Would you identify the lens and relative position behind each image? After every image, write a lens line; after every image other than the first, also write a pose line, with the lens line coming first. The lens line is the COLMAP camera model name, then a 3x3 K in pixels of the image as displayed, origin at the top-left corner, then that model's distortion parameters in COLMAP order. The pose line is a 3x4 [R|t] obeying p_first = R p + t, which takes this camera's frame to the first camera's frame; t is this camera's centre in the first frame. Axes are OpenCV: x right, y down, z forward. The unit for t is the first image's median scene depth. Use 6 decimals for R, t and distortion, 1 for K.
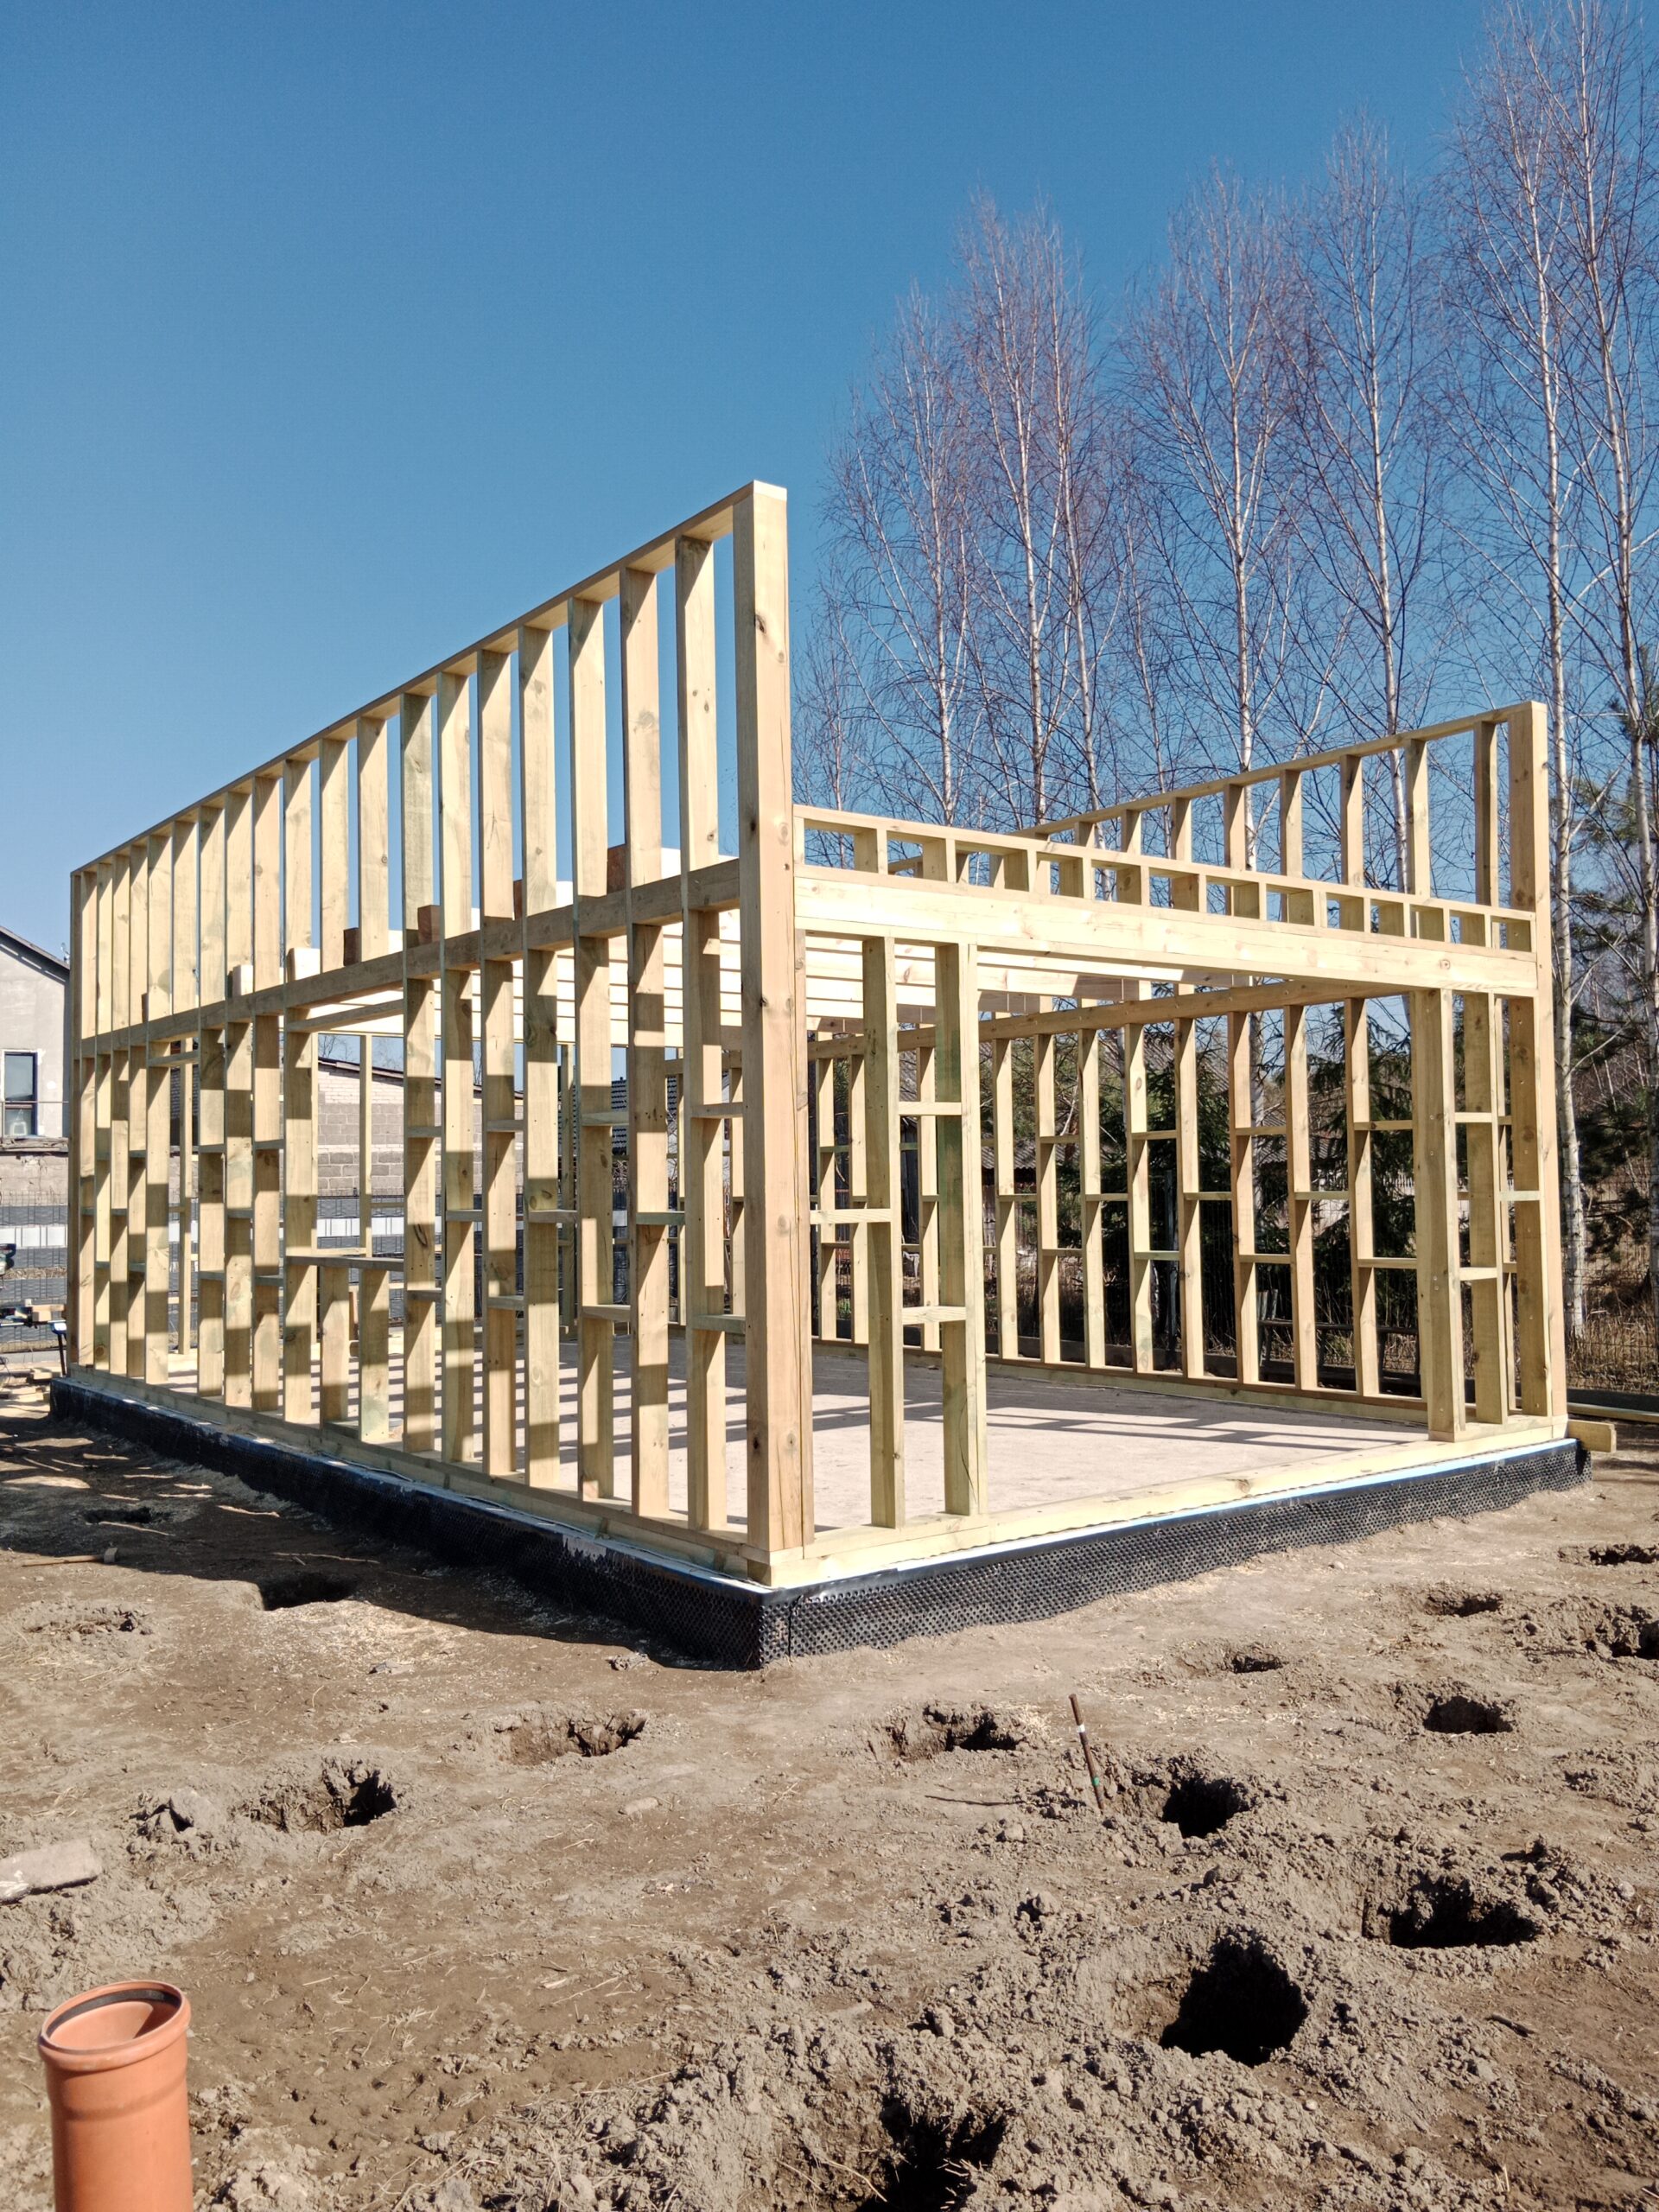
lens RADIAL K [[1715.0, 0, 824.8], [0, 1715.0, 1115.8], [0, 0, 1]] dist [0.080708, -0.149672]
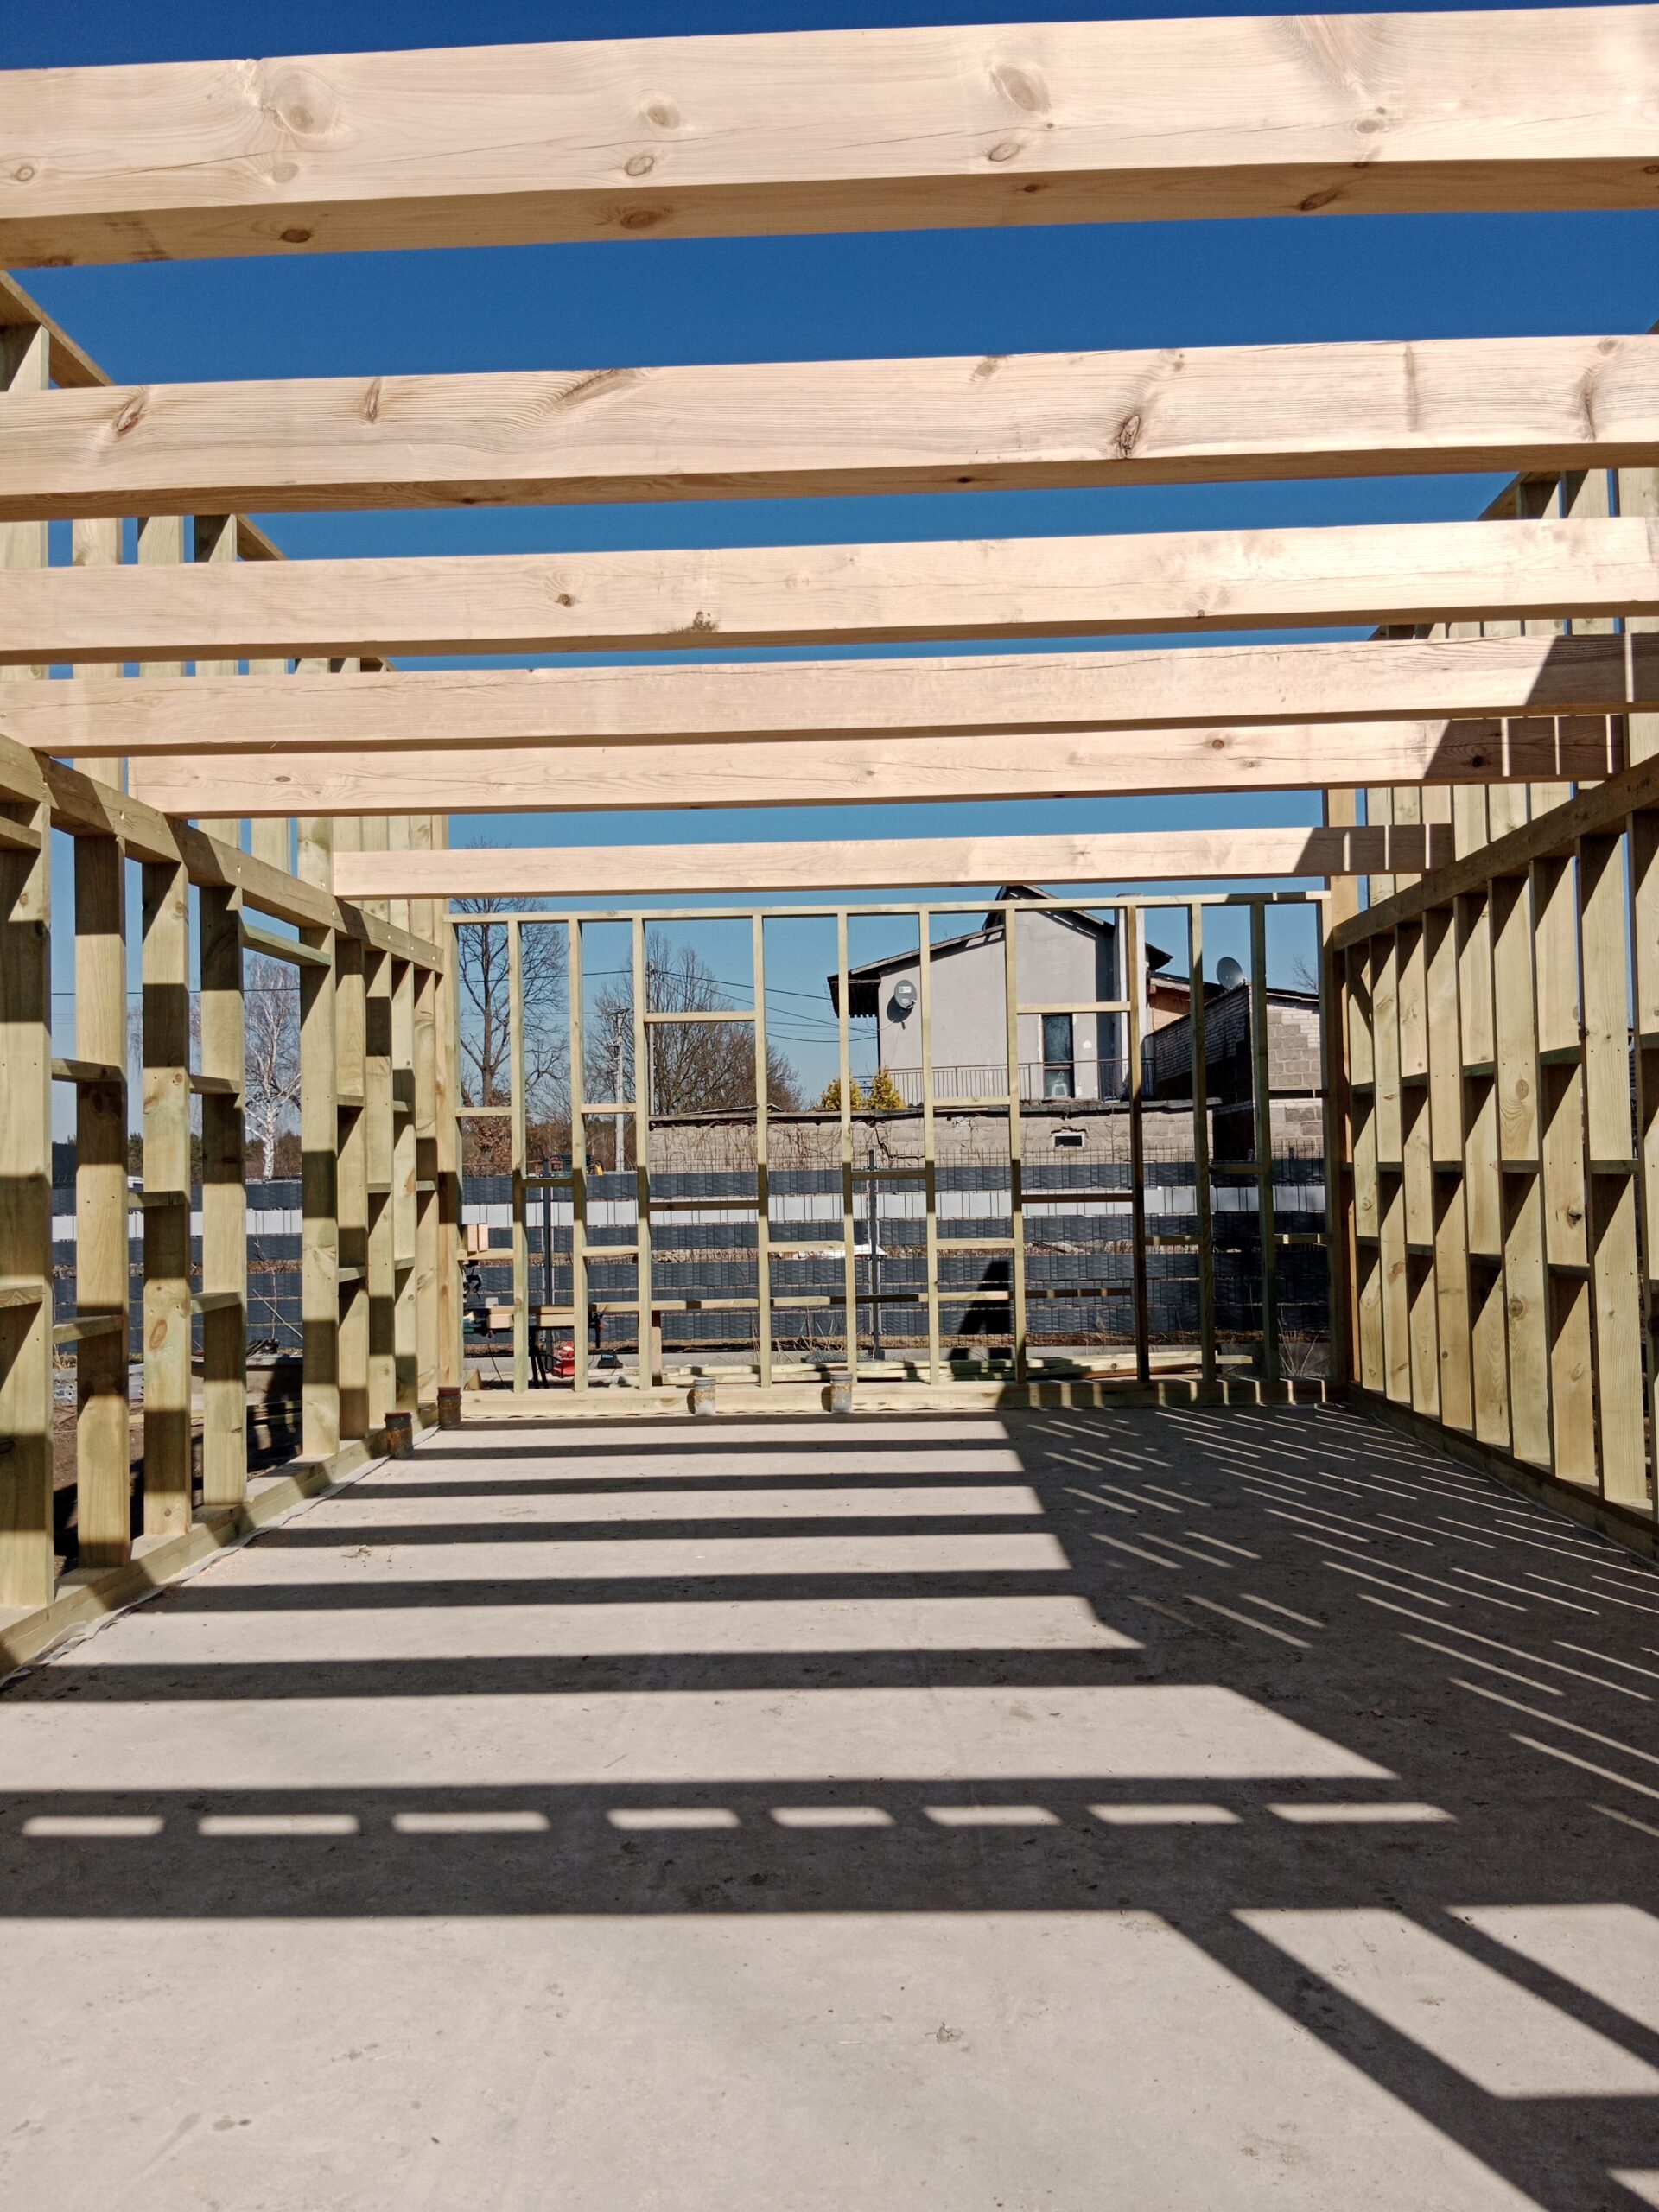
lens RADIAL K [[1715.0, 0, 824.8], [0, 1715.0, 1115.8], [0, 0, 1]] dist [0.080708, -0.149672]
pose [[0.774151, -0.022416, -0.632604, 0.130632], [0.036680, 0.999282, 0.009478, 0.021710], [0.631938, -0.030542, 0.774417, 0.485252]]
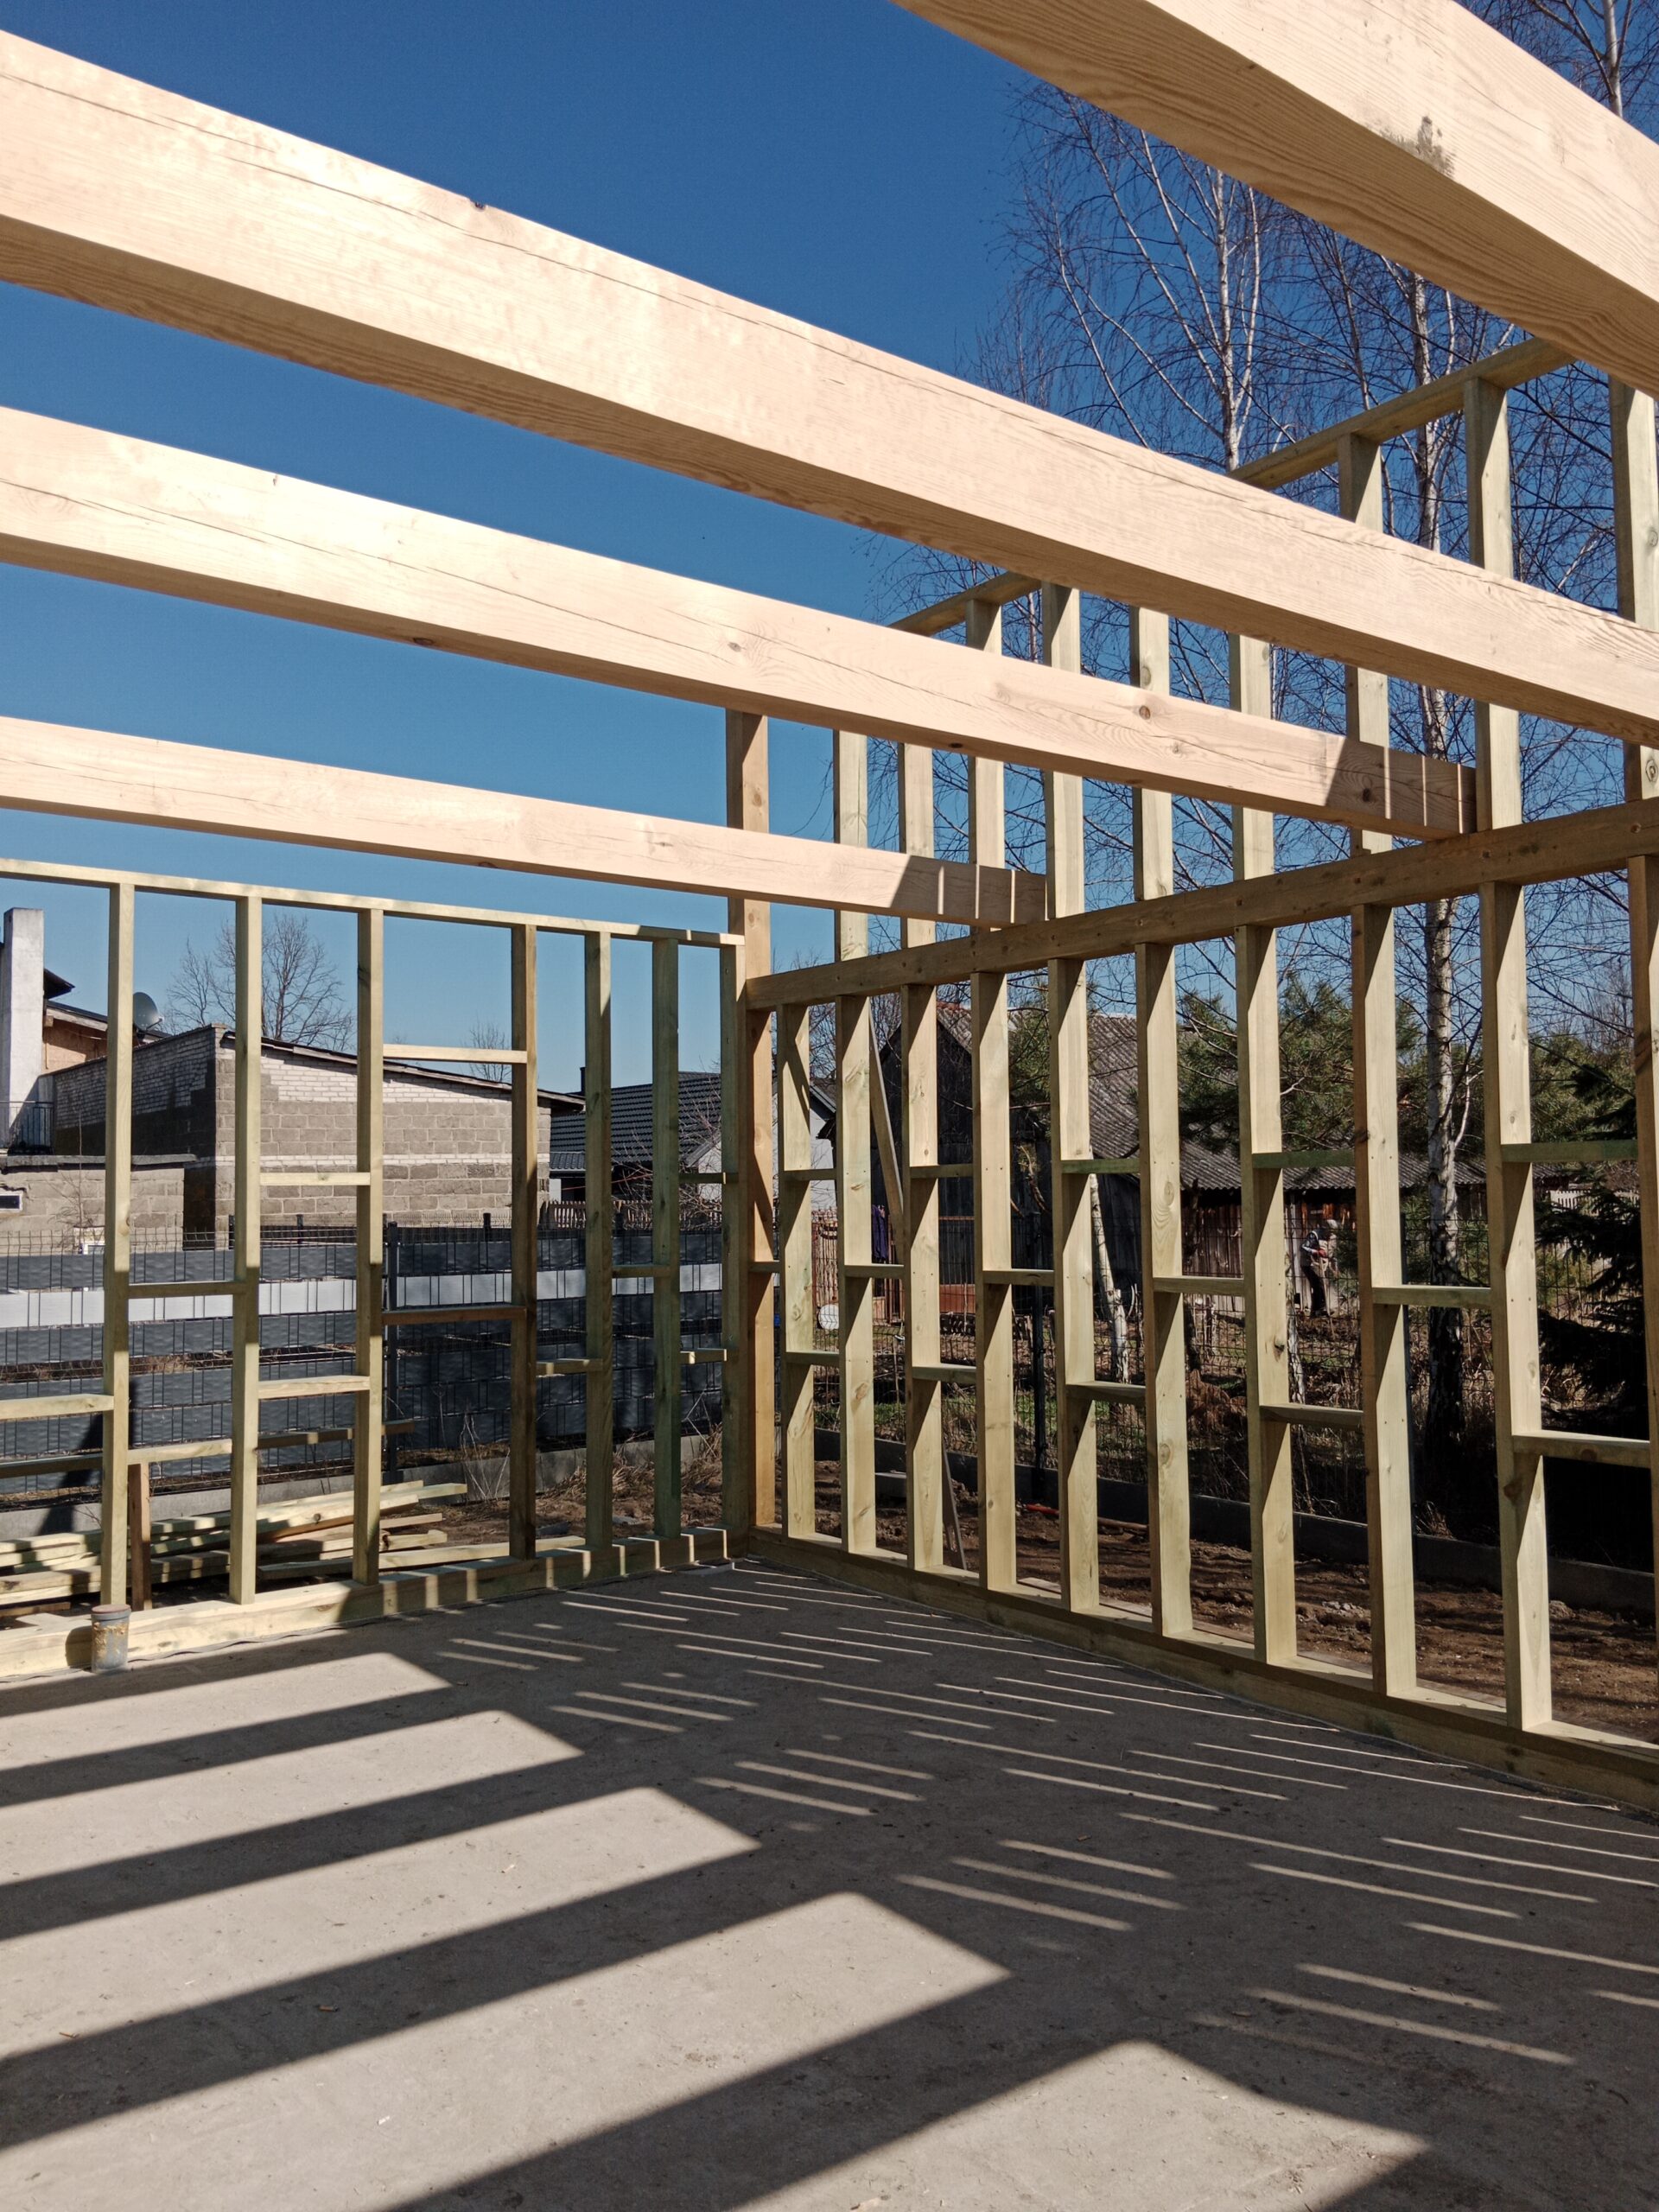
lens RADIAL K [[1659.9, 0, 877.2], [0, 1659.9, 1117.3], [0, 0, 1]] dist [0.073913, -0.143406]
pose [[0.999613, 0.007423, 0.026819, -0.090927], [-0.007119, 0.999909, -0.011423, 0.013336], [-0.026901, 0.011228, 0.999575, 0.580862]]
